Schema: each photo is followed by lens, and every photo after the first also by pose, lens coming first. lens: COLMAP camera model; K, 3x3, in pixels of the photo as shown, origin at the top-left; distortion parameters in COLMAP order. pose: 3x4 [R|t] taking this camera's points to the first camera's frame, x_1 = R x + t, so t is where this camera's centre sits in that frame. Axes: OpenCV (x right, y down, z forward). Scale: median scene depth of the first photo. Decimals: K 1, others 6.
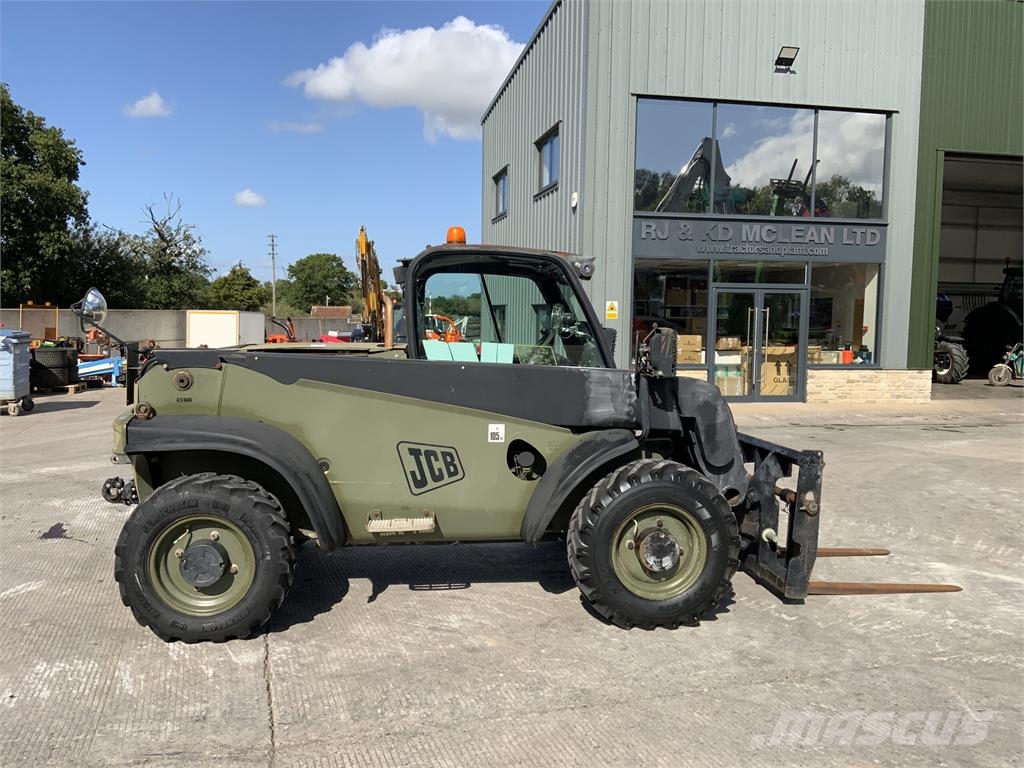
lens RADIAL K [[847.6, 0, 510.3], [0, 847.6, 380.4], [0, 0, 1]] dist [0.081399, -0.156227]
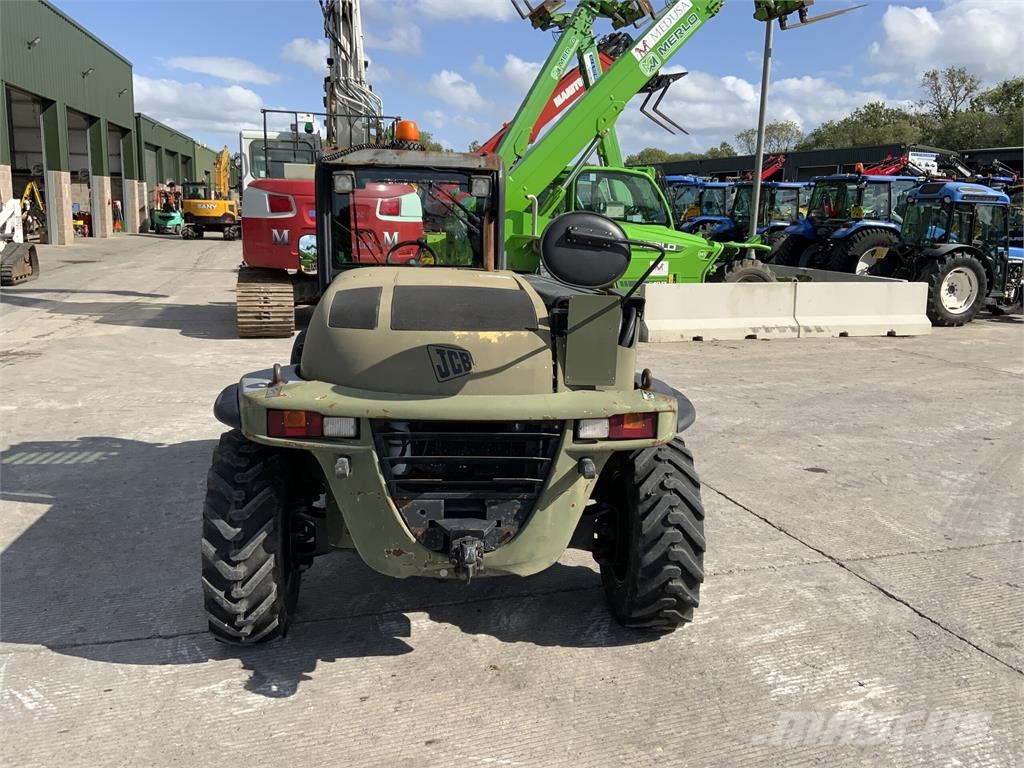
lens RADIAL K [[847.6, 0, 510.2], [0, 847.6, 386.1], [0, 0, 1]] dist [0.081399, -0.156227]
pose [[-0.013022, -0.216448, 0.976207, -0.966192], [0.046218, 0.975116, 0.216823, -0.106251], [-0.998846, 0.047942, -0.002695, 0.939579]]
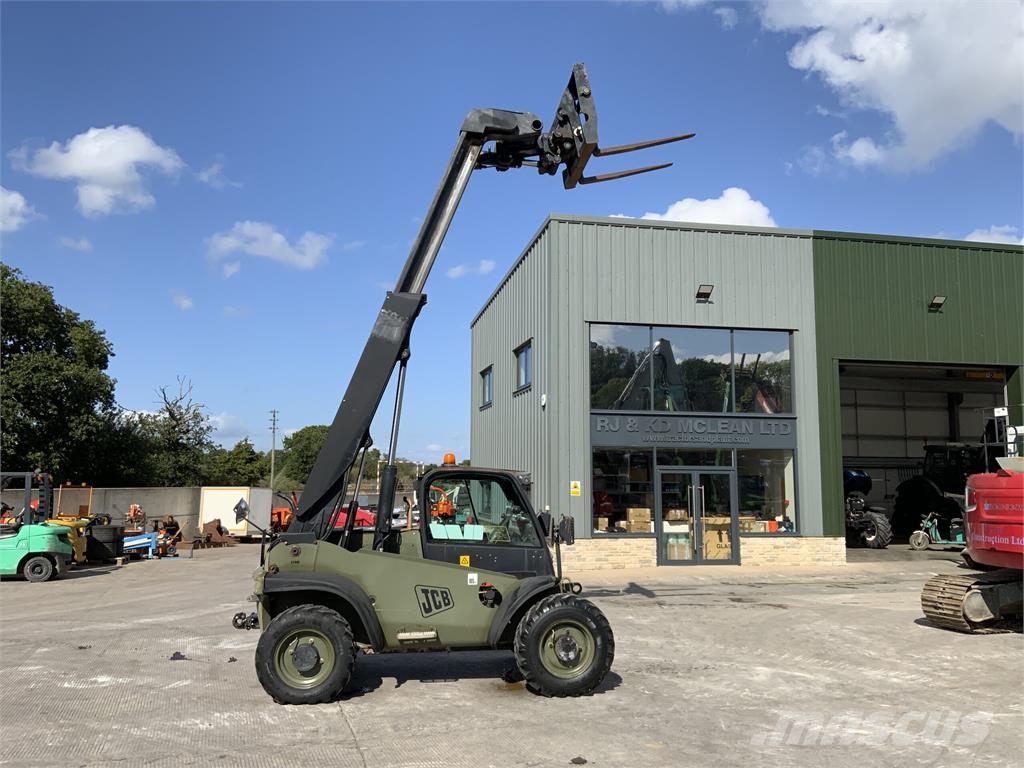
lens RADIAL K [[847.6, 0, 509.0], [0, 847.6, 376.3], [0, 0, 1]] dist [0.081399, -0.156227]
pose [[0.999922, -0.008495, 0.009153, 0.039571], [0.010142, 0.980087, -0.198307, 0.001319], [-0.007286, 0.198385, 0.980097, -0.680628]]
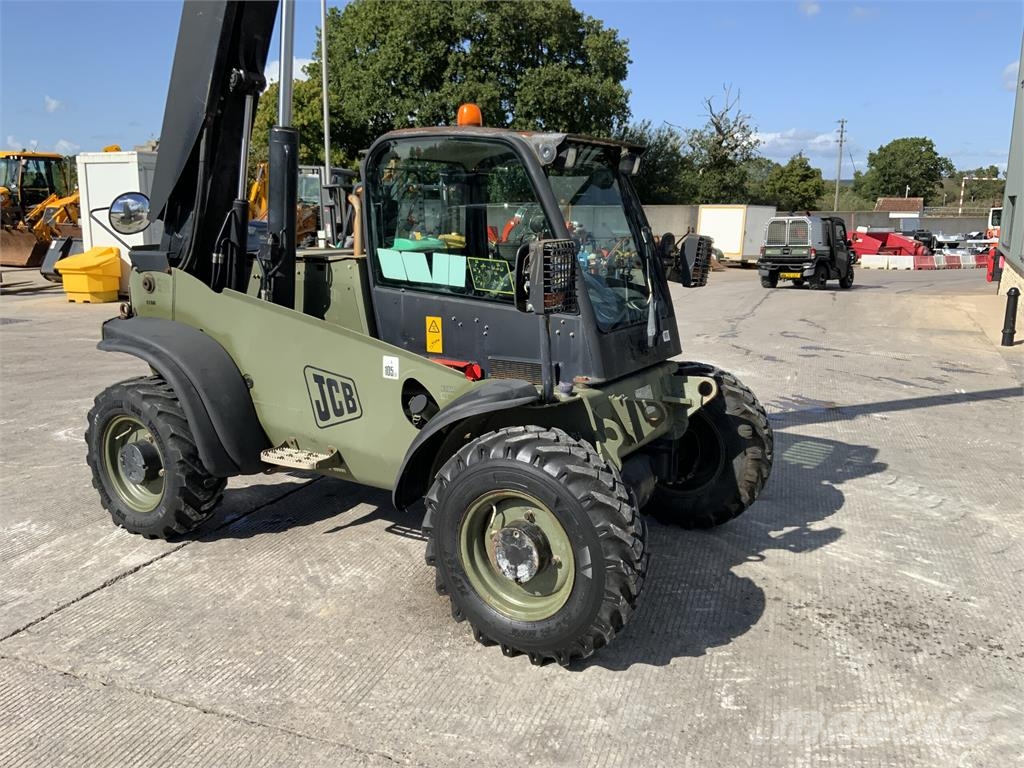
lens RADIAL K [[847.6, 0, 510.5], [0, 847.6, 392.6], [0, 0, 1]] dist [0.081399, -0.156227]
pose [[0.789873, 0.126631, -0.600055, 0.494849], [-0.043996, 0.987629, 0.150508, -0.036403], [0.611691, -0.092482, 0.785673, 0.379665]]
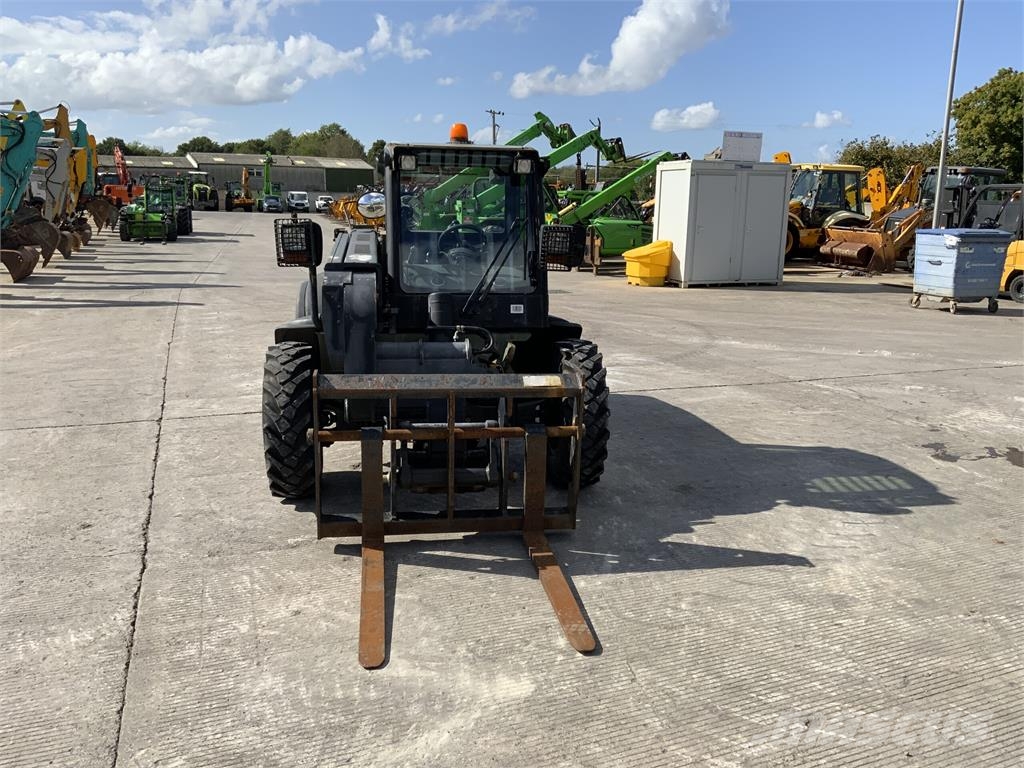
lens RADIAL K [[847.6, 0, 503.4], [0, 847.6, 375.3], [0, 0, 1]] dist [0.081399, -0.156227]
pose [[0.049866, 0.191125, -0.980298, 1.083105], [-0.087038, 0.978617, 0.186369, -0.079070], [0.994956, 0.076030, 0.065434, 1.037587]]
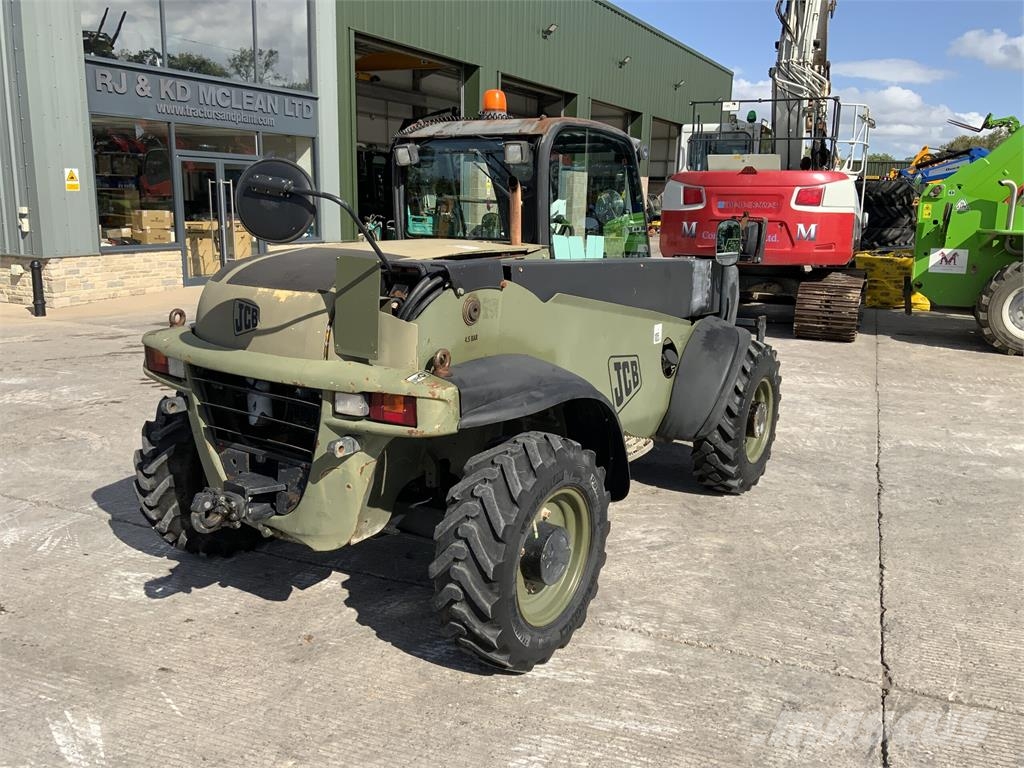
lens RADIAL K [[847.6, 0, 508.7], [0, 847.6, 379.8], [0, 0, 1]] dist [0.081399, -0.156227]
pose [[0.634953, -0.161645, 0.755451, -0.737371], [0.046324, 0.984072, 0.171629, -0.049346], [-0.771161, -0.073981, 0.632327, 0.466036]]
